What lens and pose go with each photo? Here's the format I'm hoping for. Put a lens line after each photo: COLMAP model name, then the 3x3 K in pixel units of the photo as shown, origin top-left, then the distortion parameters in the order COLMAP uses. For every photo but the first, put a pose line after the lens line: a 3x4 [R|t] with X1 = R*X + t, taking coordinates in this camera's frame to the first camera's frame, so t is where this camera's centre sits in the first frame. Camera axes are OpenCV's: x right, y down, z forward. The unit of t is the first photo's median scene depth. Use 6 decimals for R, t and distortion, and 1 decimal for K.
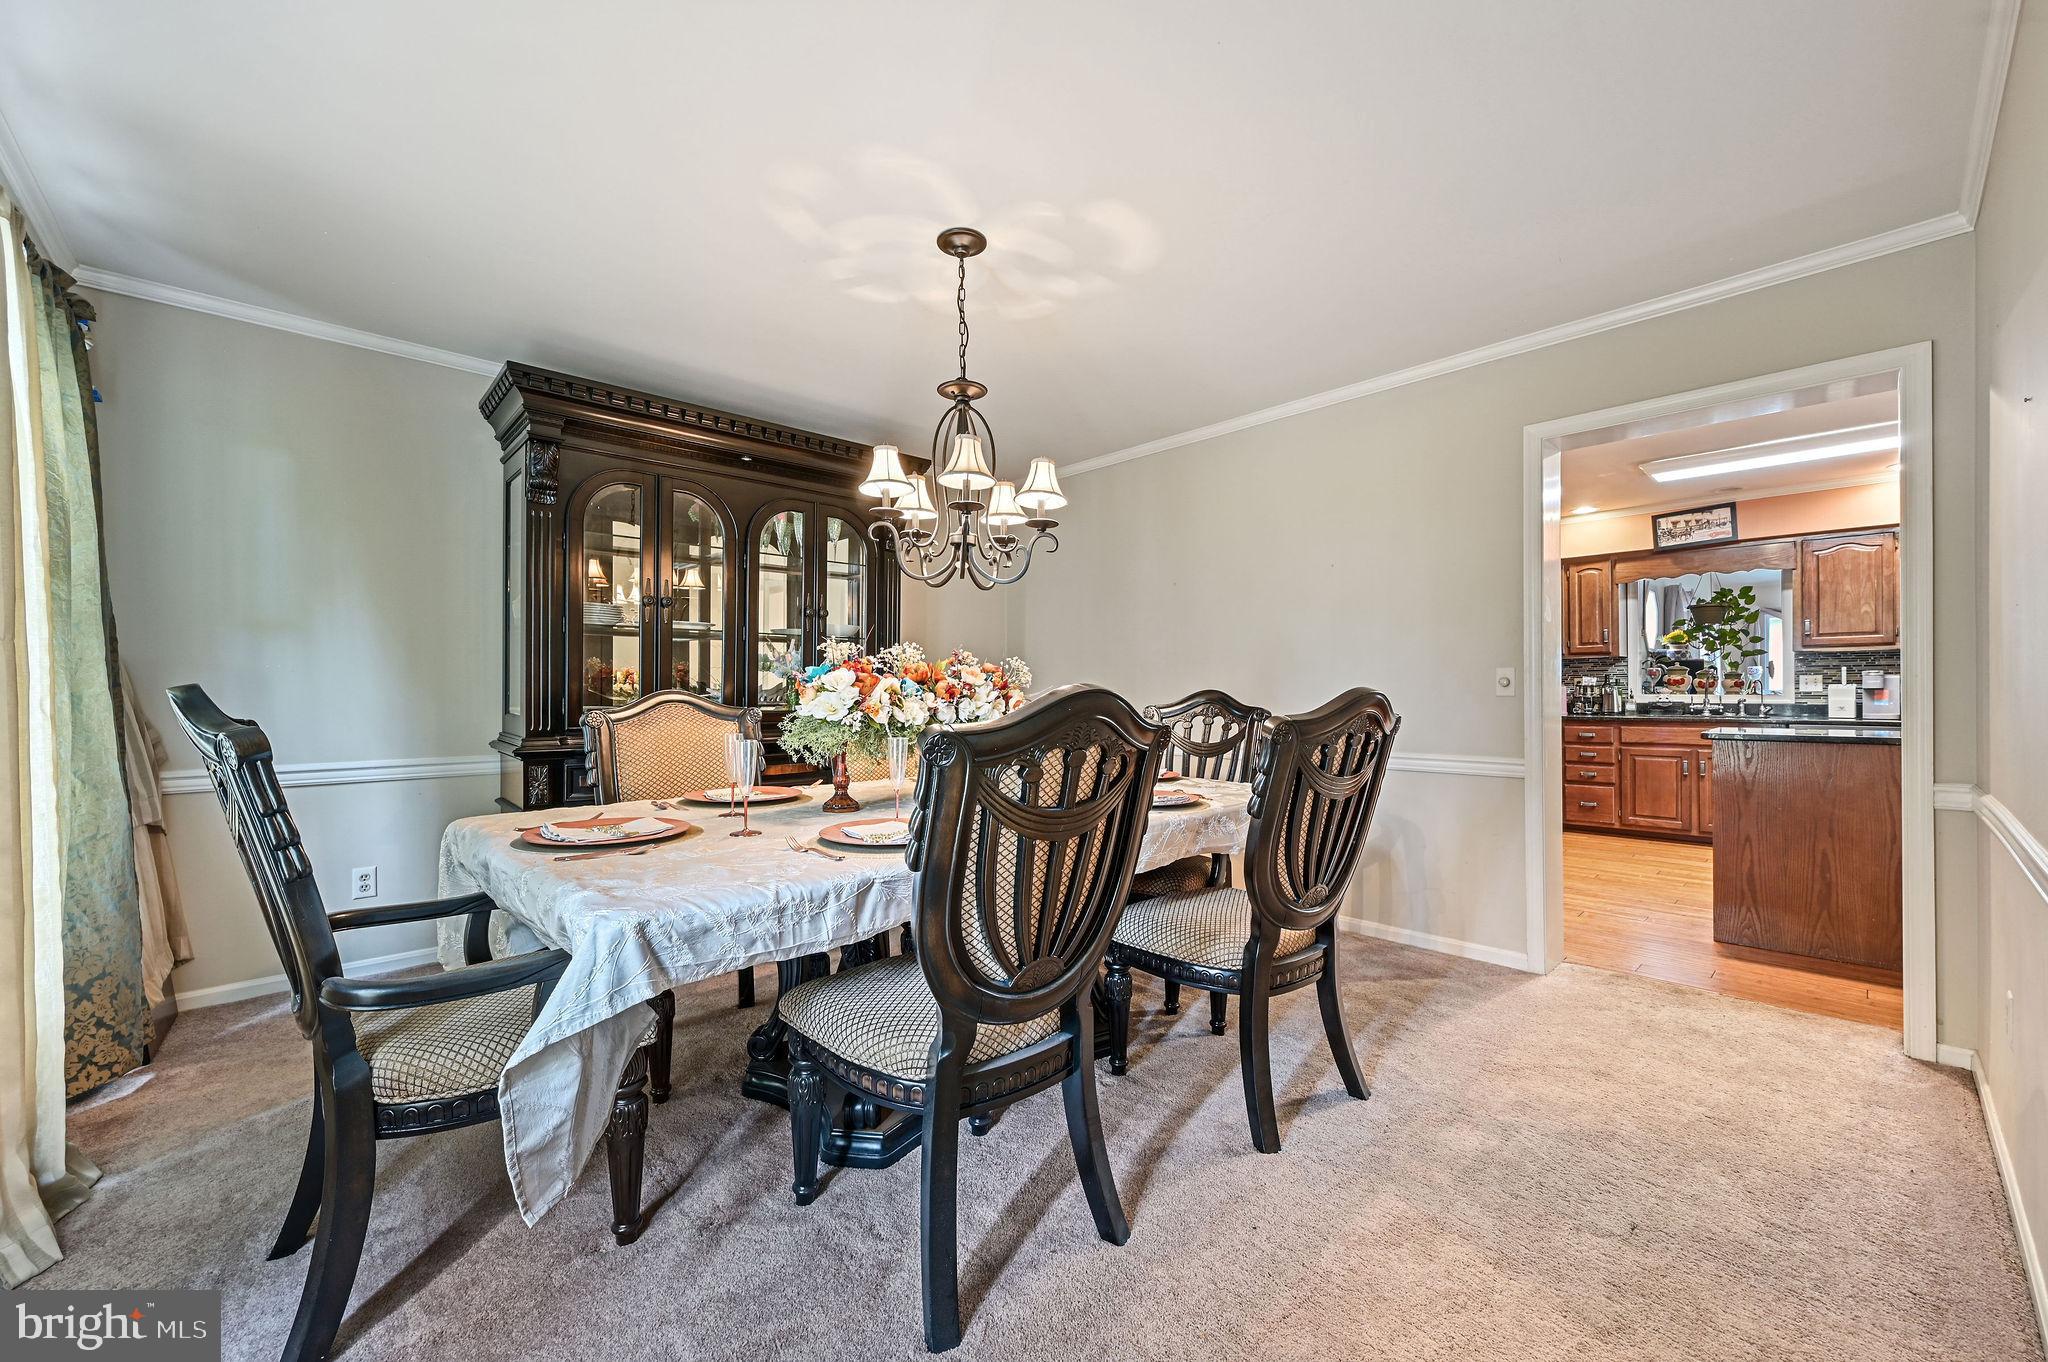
lens RADIAL K [[801.7, 0, 1030.1], [0, 801.7, 688.4], [0, 0, 1]] dist [-0.000533, 0.000052]
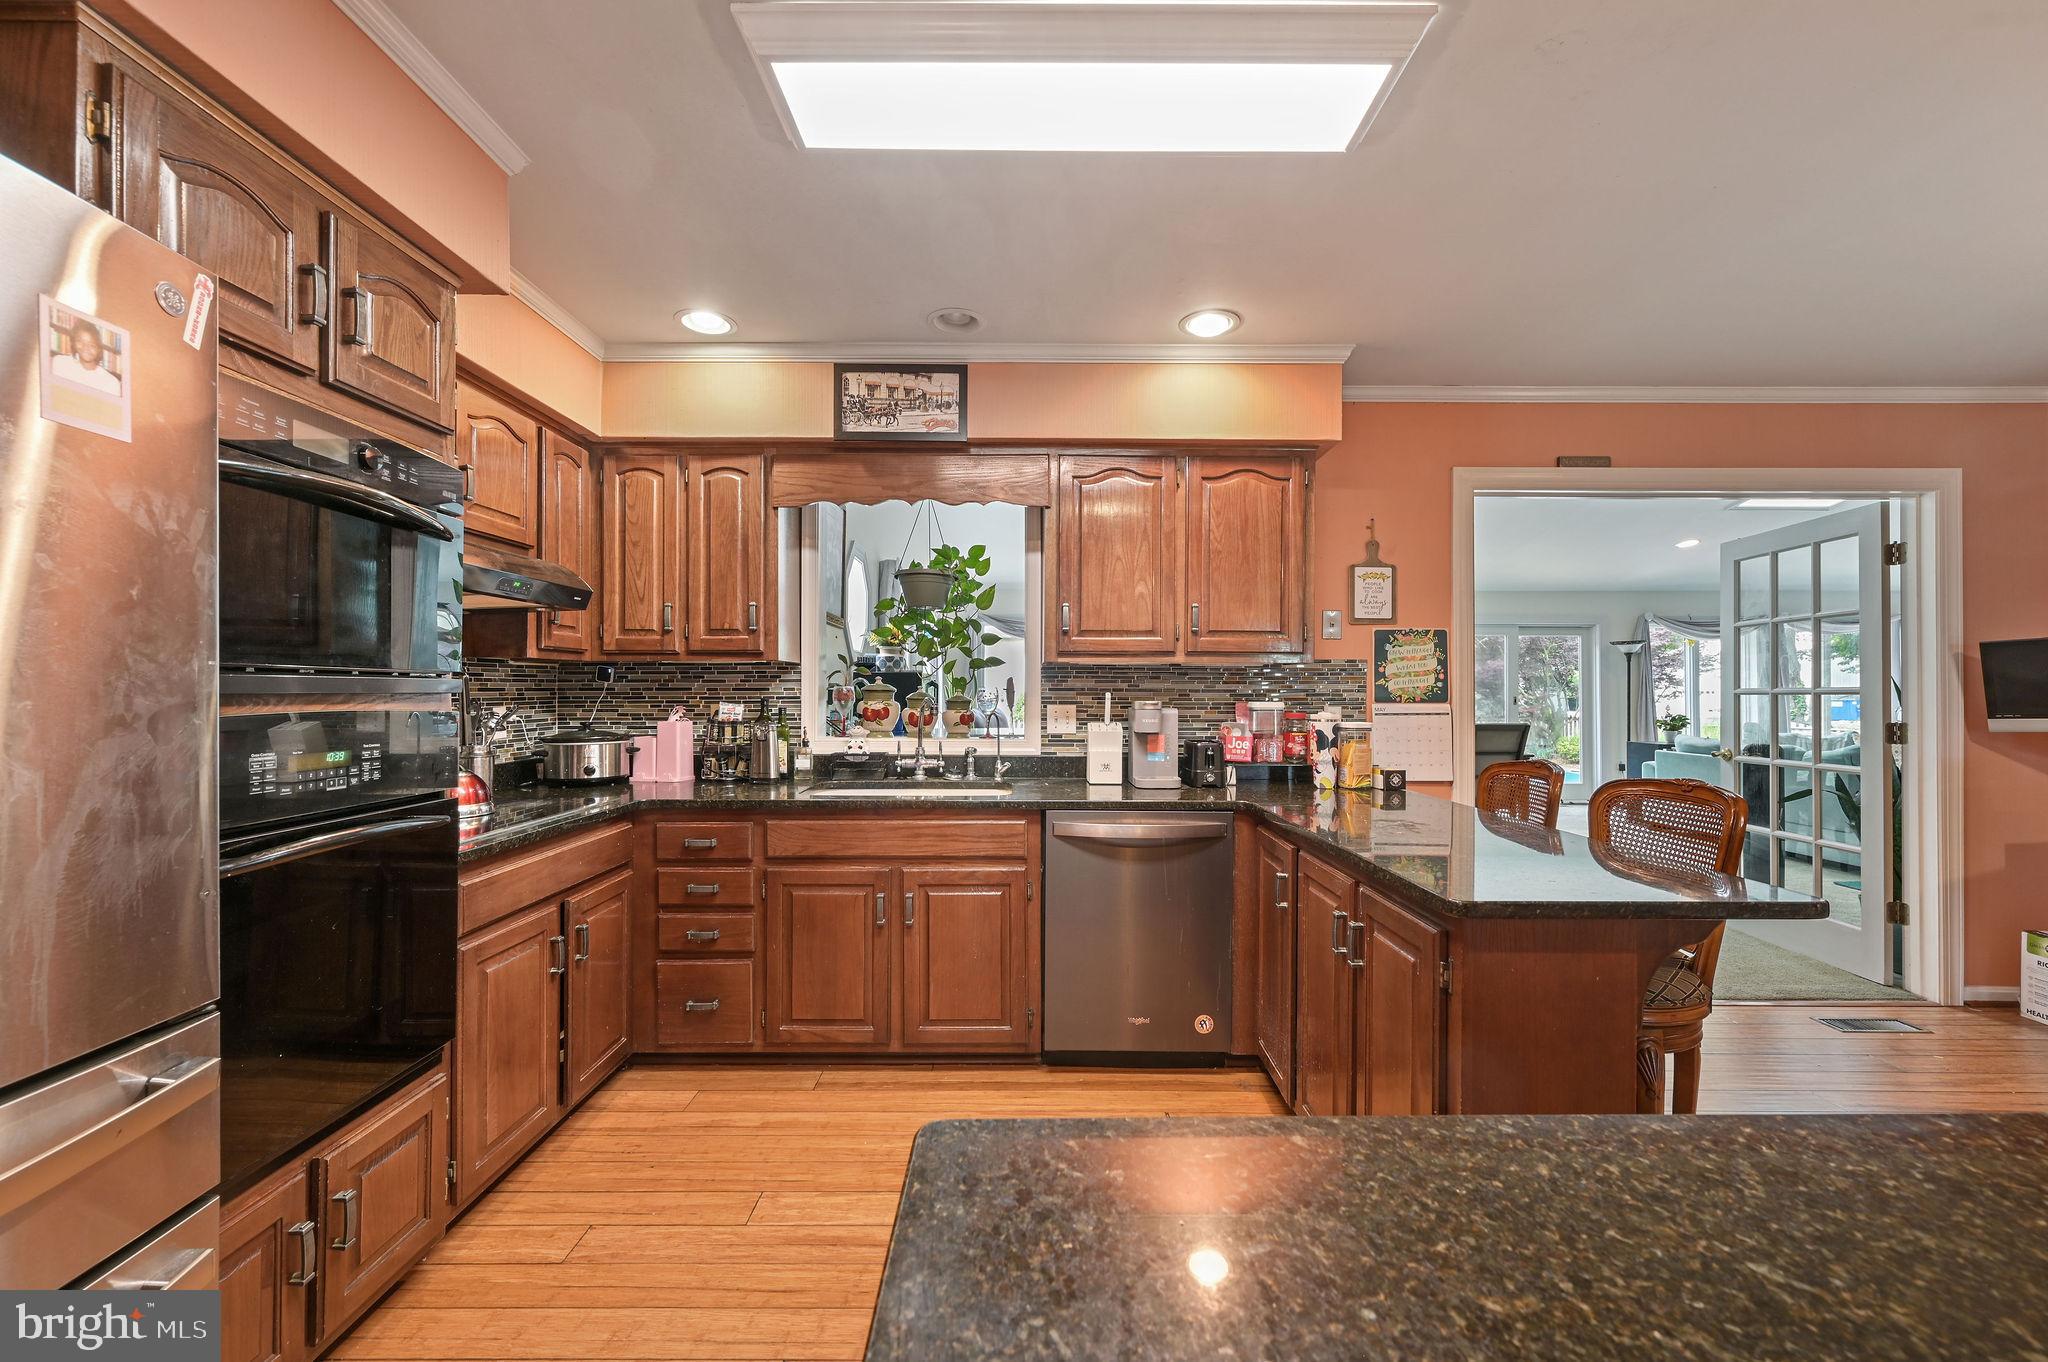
lens RADIAL K [[801.7, 0, 1020.2], [0, 801.7, 690.1], [0, 0, 1]] dist [-0.000533, 0.000052]
pose [[0.691503, 0.008733, 0.722321, 0.509674], [-0.007927, 0.999958, -0.004501, -0.022865], [-0.722330, -0.002613, 0.691543, 0.589889]]
